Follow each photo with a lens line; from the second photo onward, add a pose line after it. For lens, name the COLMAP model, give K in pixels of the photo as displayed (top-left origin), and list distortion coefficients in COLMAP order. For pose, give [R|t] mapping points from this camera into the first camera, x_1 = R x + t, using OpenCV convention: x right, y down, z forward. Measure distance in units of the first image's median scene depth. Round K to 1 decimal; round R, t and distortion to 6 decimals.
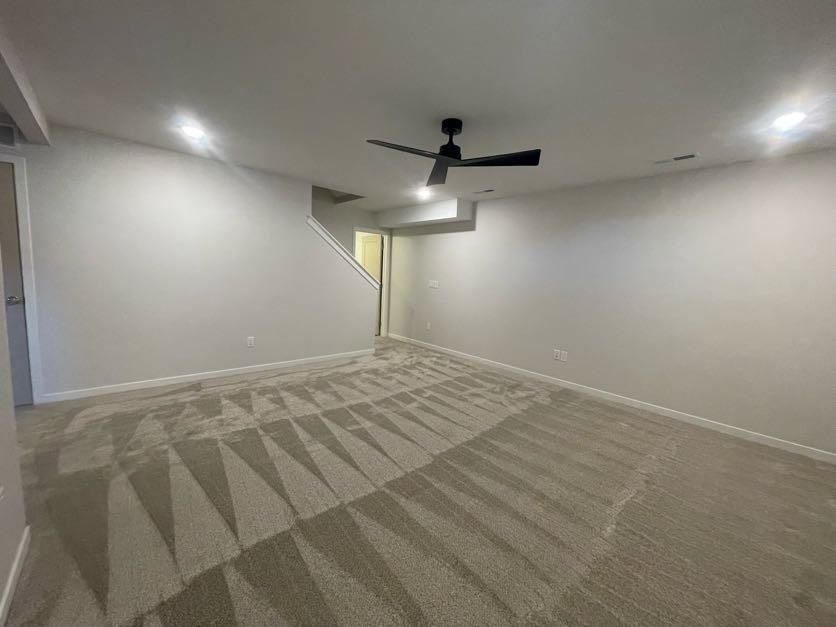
lens RADIAL K [[337.5, 0, 418.1], [0, 337.5, 311.1], [0, 0, 1]] dist [-0.003078, -0.000453]
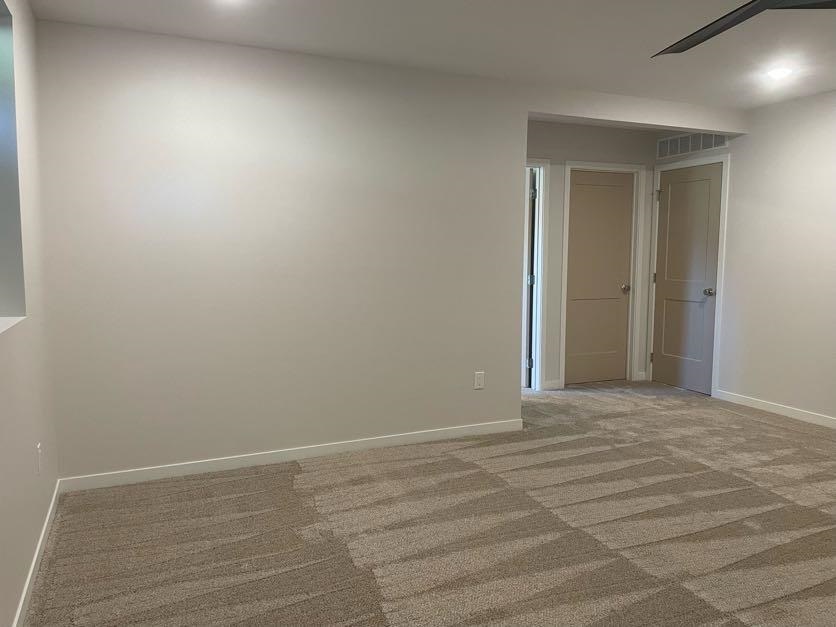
lens RADIAL K [[630.6, 0, 417.8], [0, 630.6, 313.6], [0, 0, 1]] dist [0.064307, -0.080215]
pose [[-0.313666, 0.044498, -0.948490, 1.064454], [-0.122666, 0.988632, 0.086946, -0.028659], [0.941577, 0.143619, -0.304642, 0.821835]]
